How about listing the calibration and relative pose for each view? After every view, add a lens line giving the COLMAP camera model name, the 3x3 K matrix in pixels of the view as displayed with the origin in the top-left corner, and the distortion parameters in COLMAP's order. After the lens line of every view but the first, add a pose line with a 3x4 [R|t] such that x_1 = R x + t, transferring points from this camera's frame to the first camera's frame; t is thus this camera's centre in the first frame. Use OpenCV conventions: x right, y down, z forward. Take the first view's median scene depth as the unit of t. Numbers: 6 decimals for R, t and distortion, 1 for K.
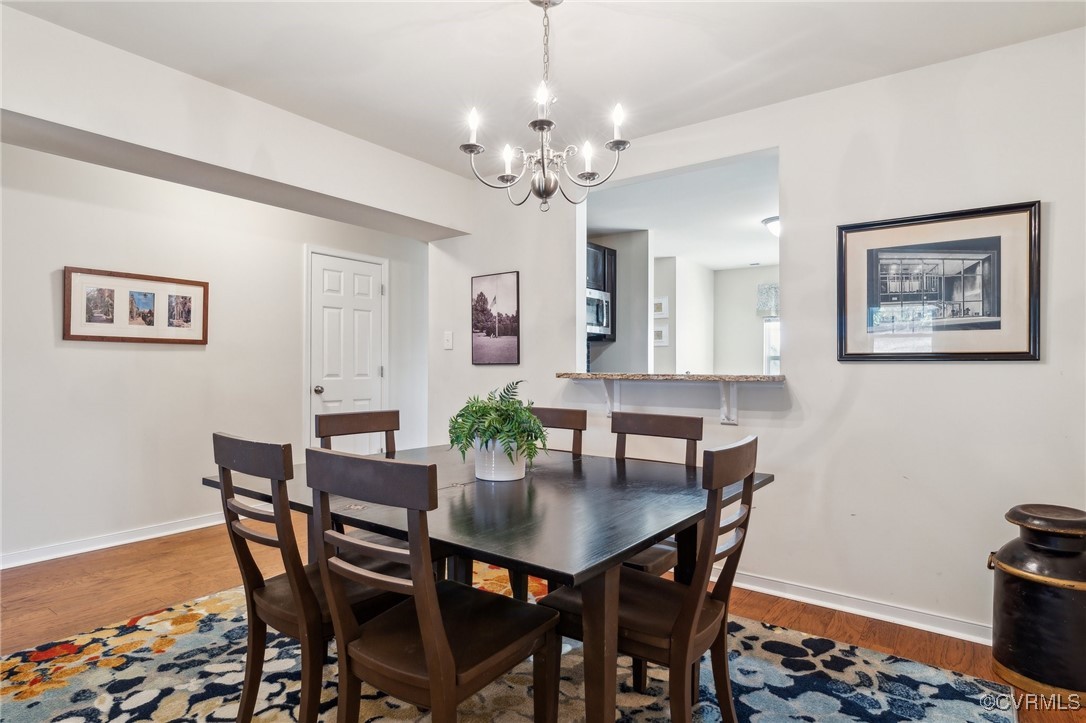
lens RADIAL K [[584.5, 0, 537.8], [0, 584.5, 364.8], [0, 0, 1]] dist [0.001572, 0.000441]
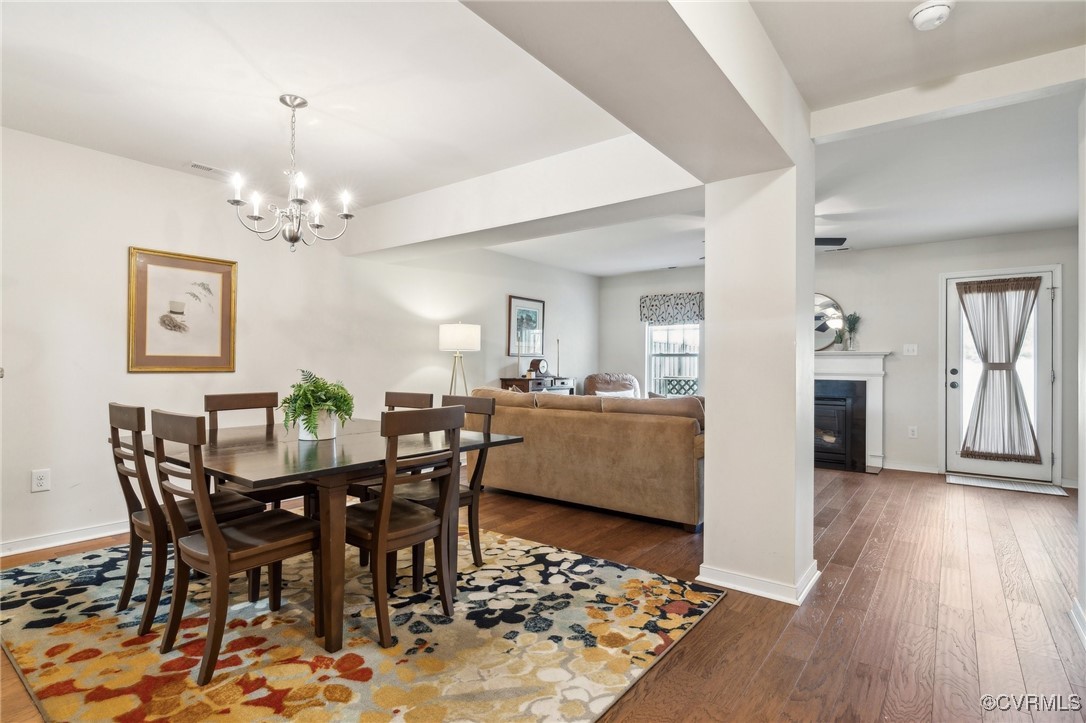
lens RADIAL K [[541.5, 0, 543.0], [0, 541.5, 361.5], [0, 0, 1]] dist [-0.001666, 0.000323]
pose [[-0.999901, -0.012172, 0.007086, -0.513226], [-0.012228, 0.999894, -0.007953, 0.009942], [-0.006989, -0.008039, -0.999943, 1.926221]]
